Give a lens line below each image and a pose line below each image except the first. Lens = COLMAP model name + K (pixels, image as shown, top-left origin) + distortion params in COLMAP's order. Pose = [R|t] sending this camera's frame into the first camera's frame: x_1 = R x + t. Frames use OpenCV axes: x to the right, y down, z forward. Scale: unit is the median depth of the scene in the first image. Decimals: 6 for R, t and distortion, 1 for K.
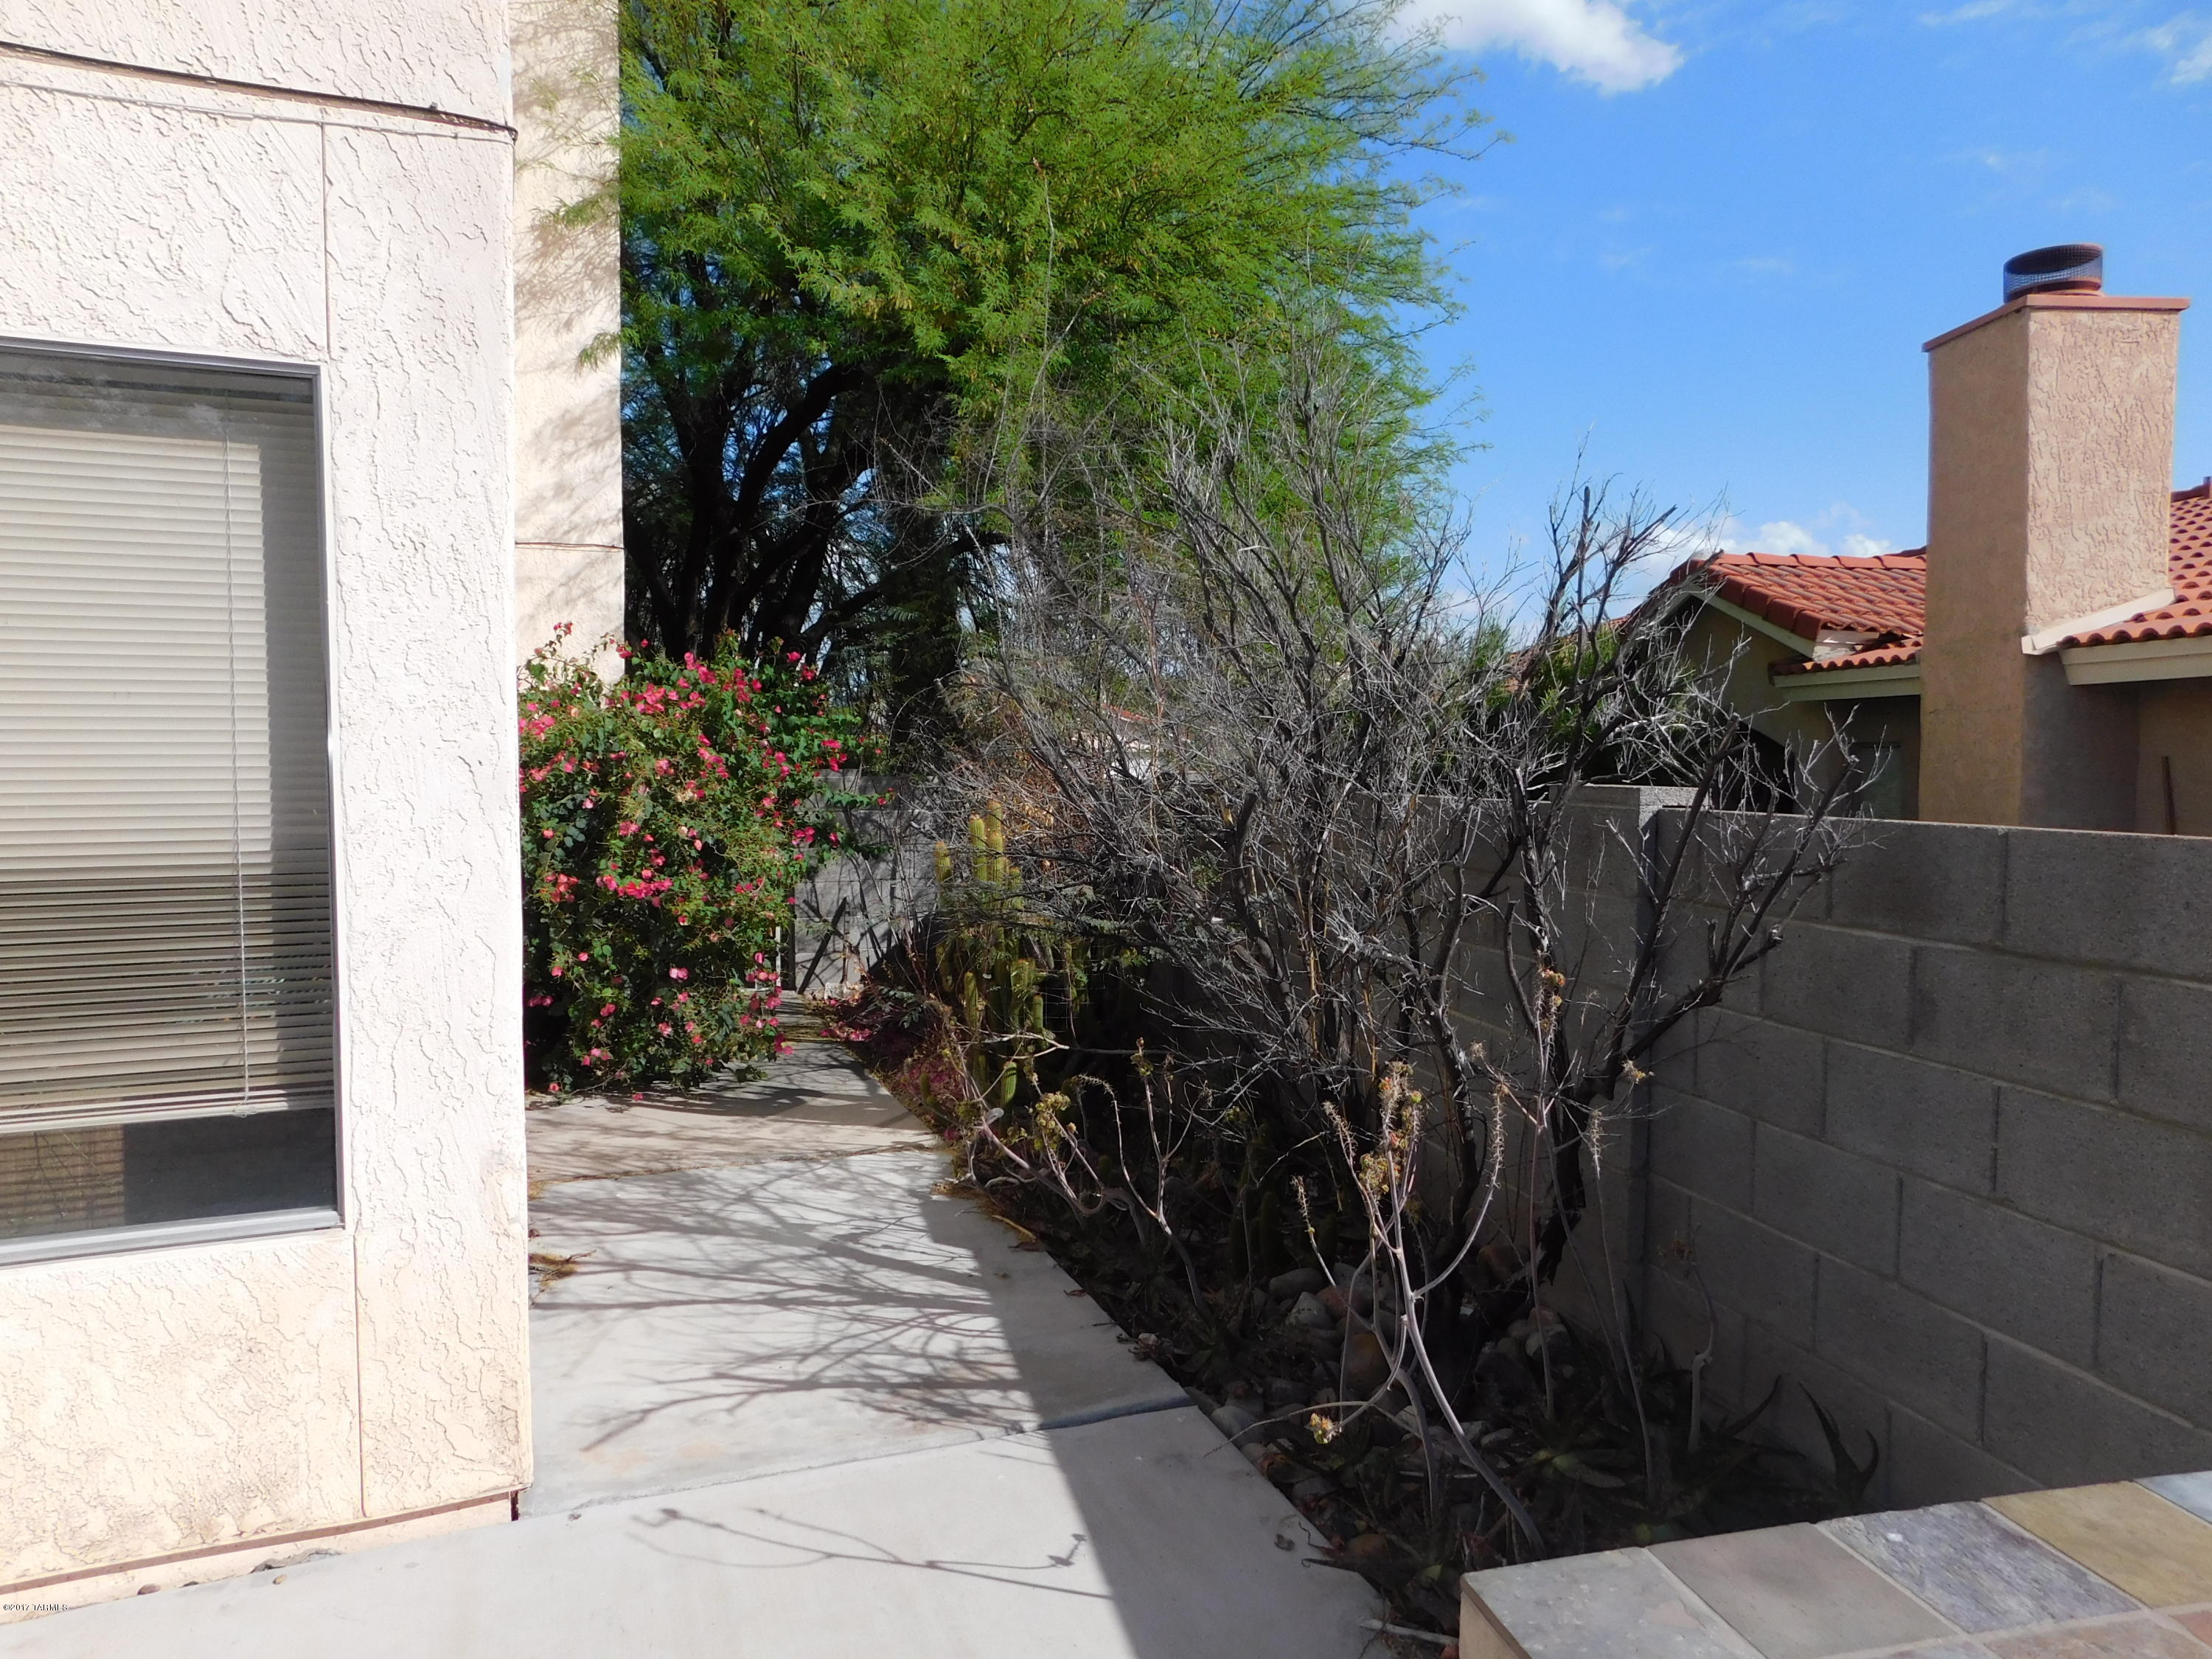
lens RADIAL K [[1450.9, 0, 1106.4], [0, 1450.9, 843.7], [0, 0, 1]] dist [-0.072103, 0.056553]
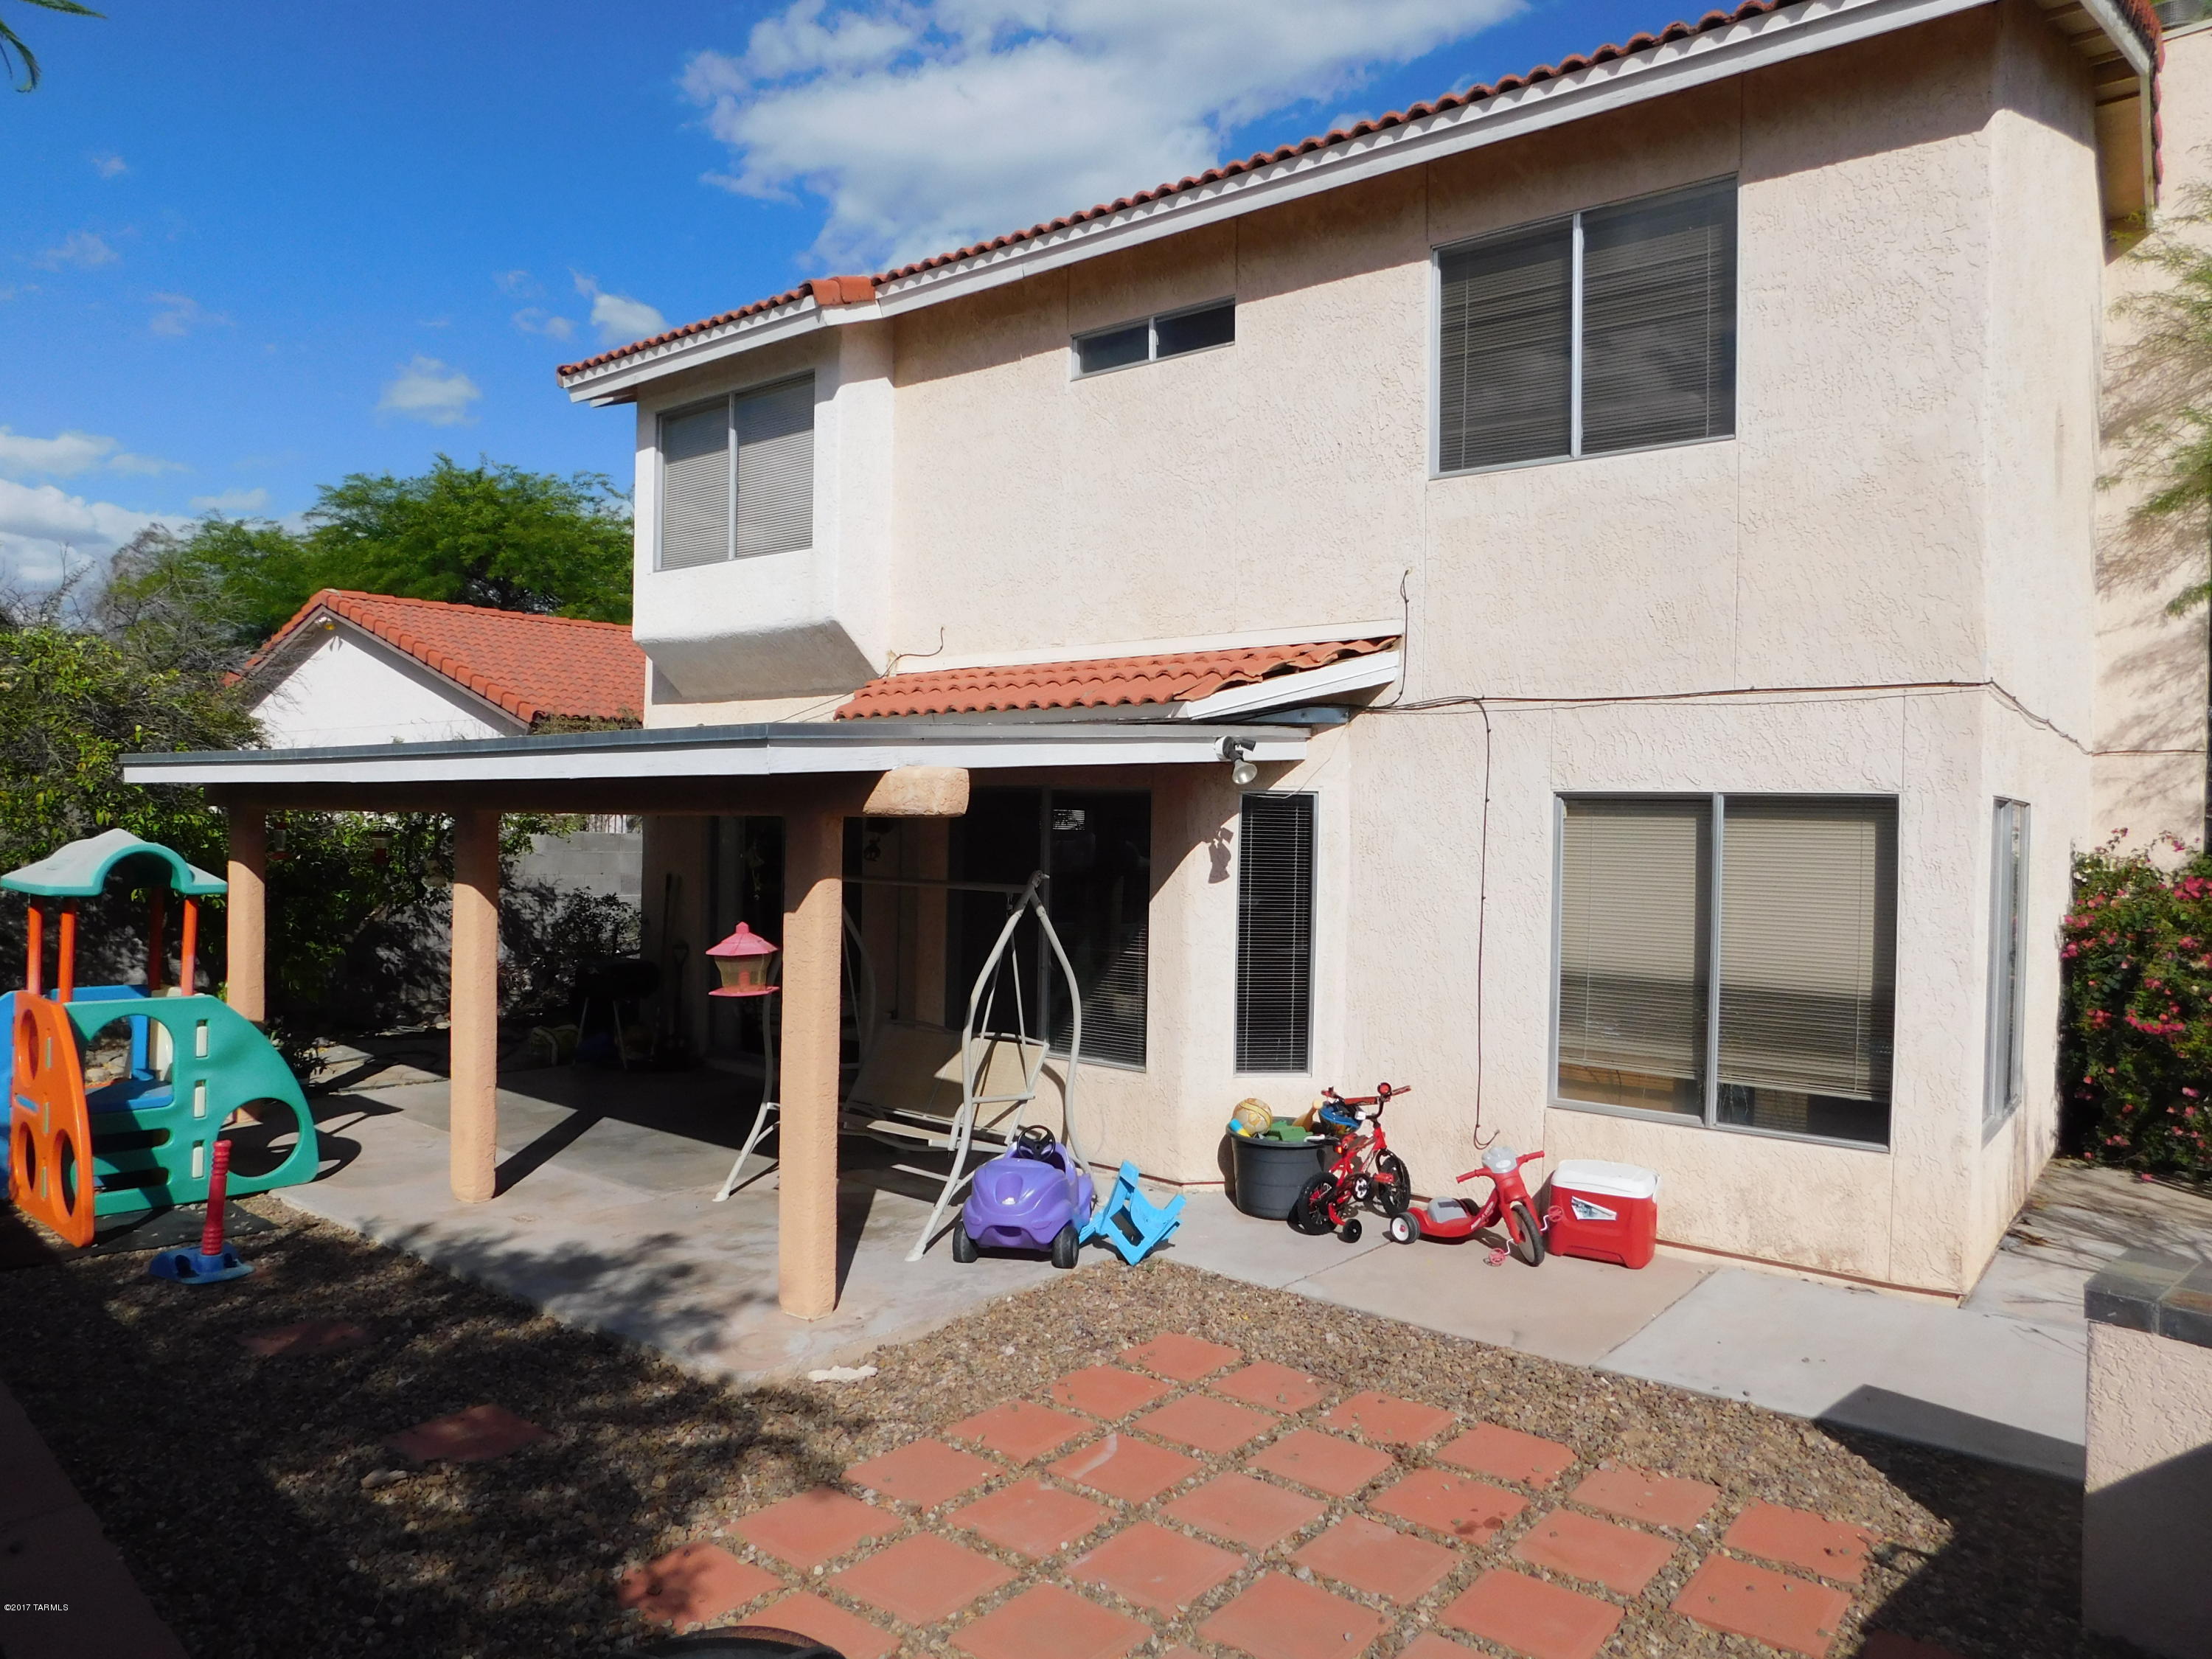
lens RADIAL K [[1450.9, 0, 1103.9], [0, 1450.9, 828.6], [0, 0, 1]] dist [-0.072103, 0.056553]
pose [[0.470569, 0.007616, -0.882330, 0.538703], [-0.073454, 0.996830, -0.030570, -0.057722], [0.879300, 0.079196, 0.469637, -0.751418]]
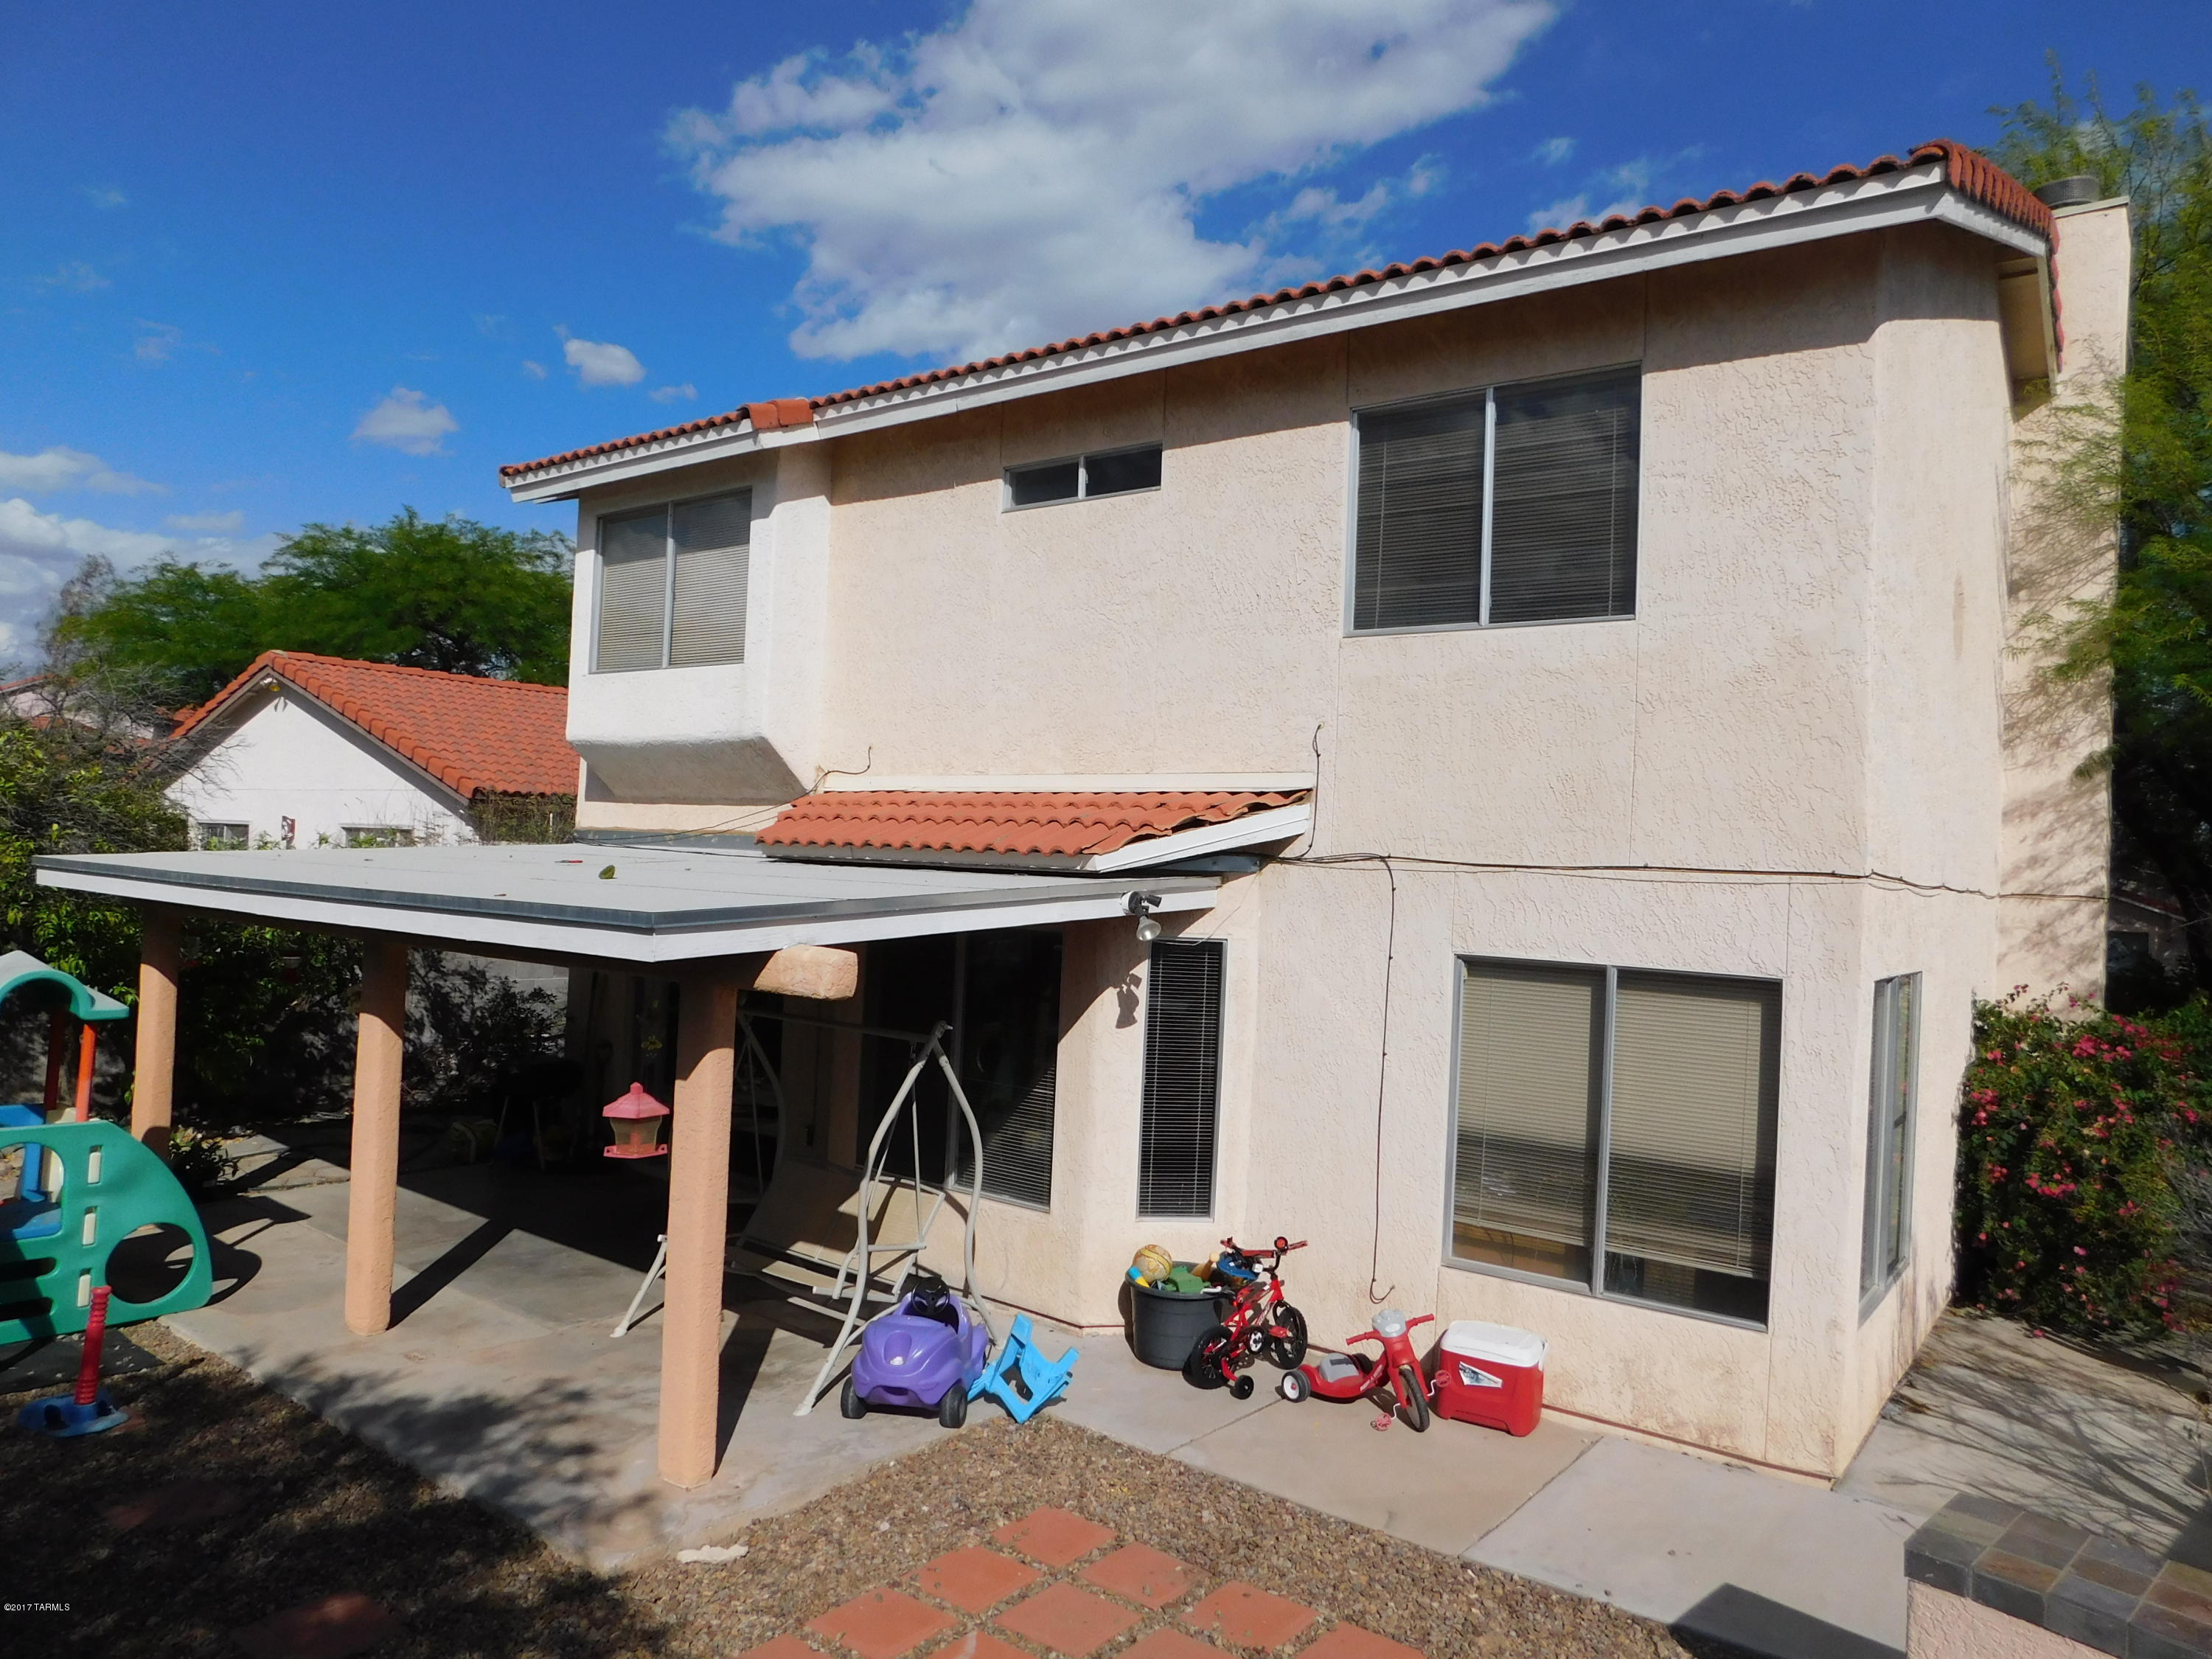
lens RADIAL K [[1450.9, 0, 1107.2], [0, 1450.9, 822.4], [0, 0, 1]] dist [-0.072103, 0.056553]
pose [[0.491760, -0.006302, -0.870708, 0.585441], [-0.099421, 0.993028, -0.063338, -0.186478], [0.865036, 0.117714, 0.487704, -0.713674]]
